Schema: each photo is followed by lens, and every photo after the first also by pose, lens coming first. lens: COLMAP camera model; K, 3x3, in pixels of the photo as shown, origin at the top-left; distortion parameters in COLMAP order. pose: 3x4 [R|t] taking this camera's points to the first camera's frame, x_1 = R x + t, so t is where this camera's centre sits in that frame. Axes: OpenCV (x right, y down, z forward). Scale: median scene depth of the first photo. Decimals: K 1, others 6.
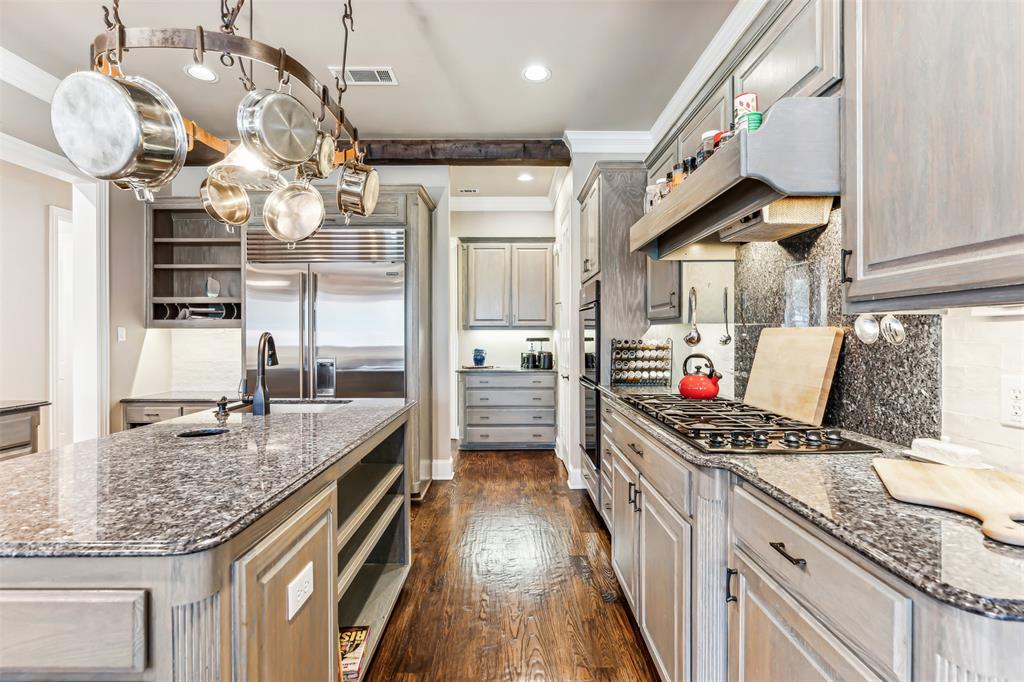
lens RADIAL K [[469.2, 0, 512.2], [0, 469.2, 336.9], [0, 0, 1]] dist [-0.005996, -0.000320]
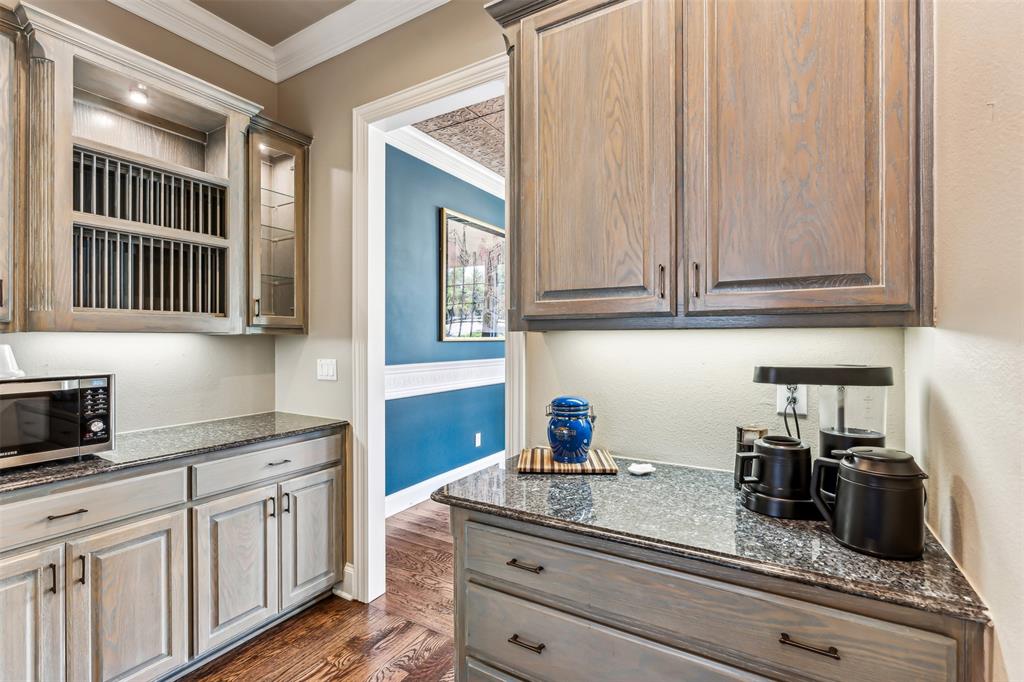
lens RADIAL K [[469.2, 0, 511.9], [0, 469.2, 341.0], [0, 0, 1]] dist [-0.005996, -0.000320]
pose [[0.855167, -0.002105, -0.518349, 0.045069], [-0.000120, 0.999991, -0.004258, -0.008322], [0.518353, 0.003703, 0.855159, 0.755655]]
